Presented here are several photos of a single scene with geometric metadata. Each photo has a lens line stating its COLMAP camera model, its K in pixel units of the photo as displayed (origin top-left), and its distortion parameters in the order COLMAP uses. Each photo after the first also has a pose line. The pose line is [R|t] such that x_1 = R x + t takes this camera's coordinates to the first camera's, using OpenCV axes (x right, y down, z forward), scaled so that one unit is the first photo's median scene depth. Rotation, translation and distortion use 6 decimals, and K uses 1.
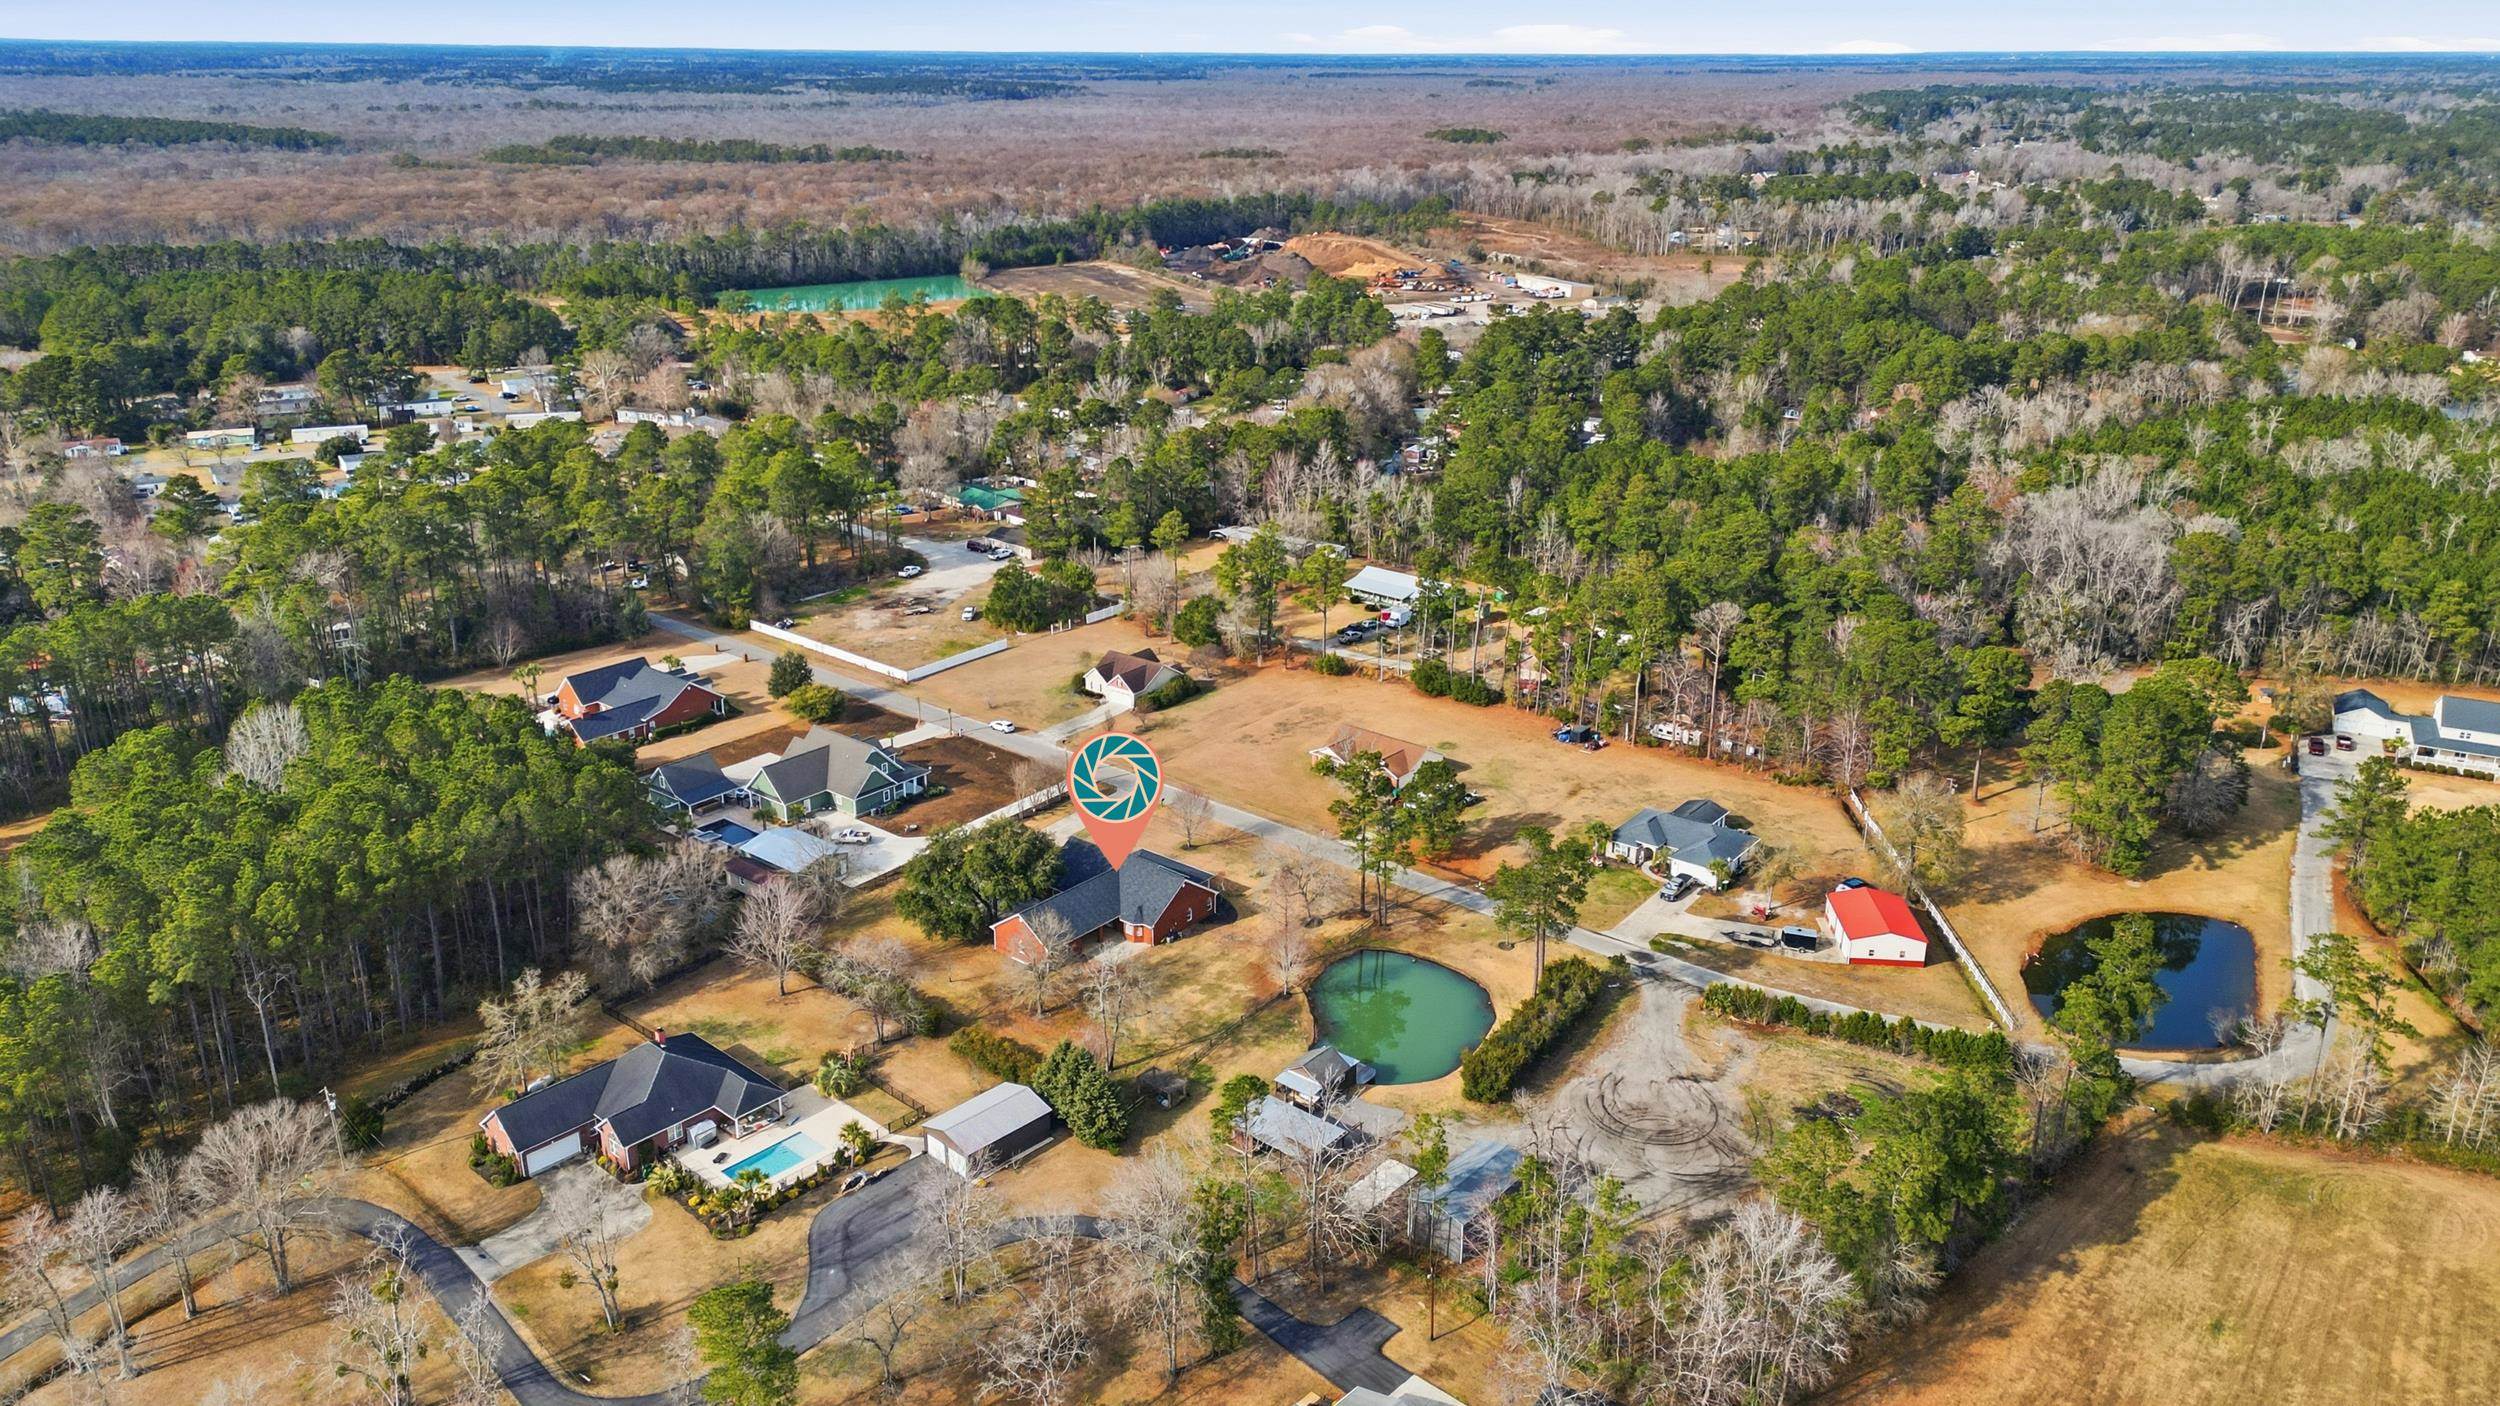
lens RADIAL K [[1765.9, 0, 1250.0], [0, 1765.9, 703.0], [0, 0, 1]] dist [0.087512, -0.082911]
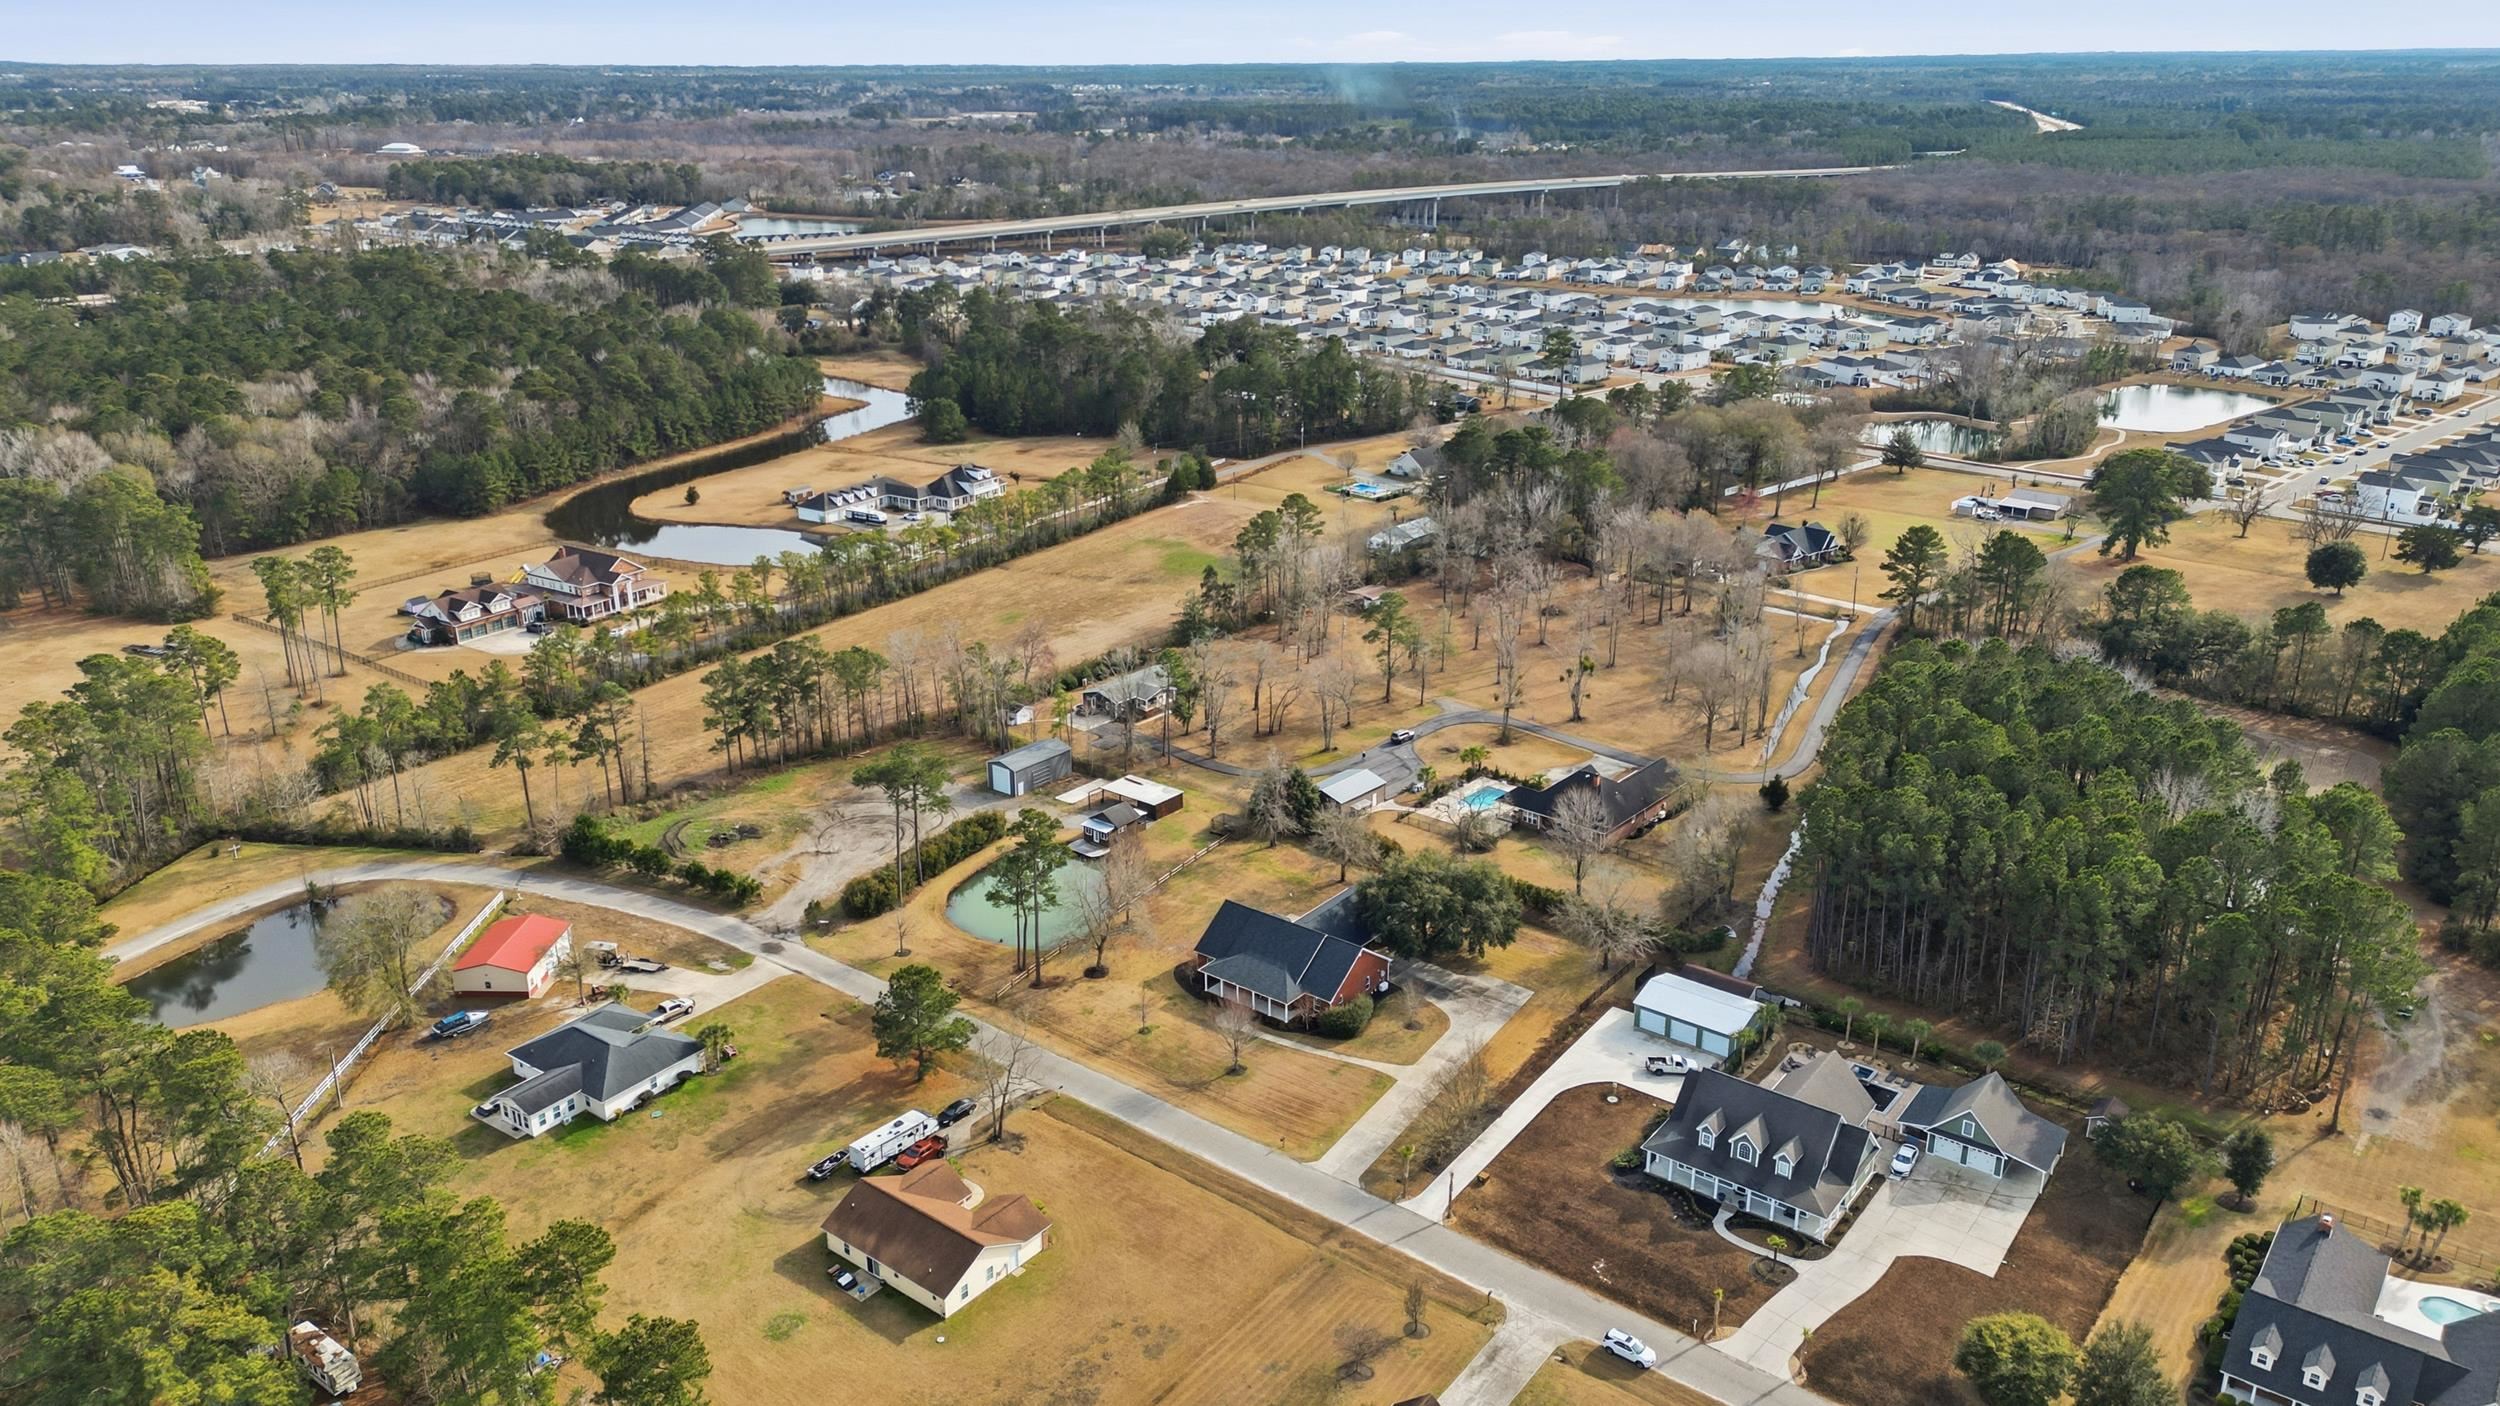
lens RADIAL K [[1765.9, 0, 1250.0], [0, 1765.9, 703.0], [0, 0, 1]] dist [0.087512, -0.082911]
pose [[-0.999342, -0.005181, -0.035906, -0.010143], [-0.026988, 0.767603, 0.640357, -0.607825], [0.024244, 0.640905, -0.767238, 1.679555]]
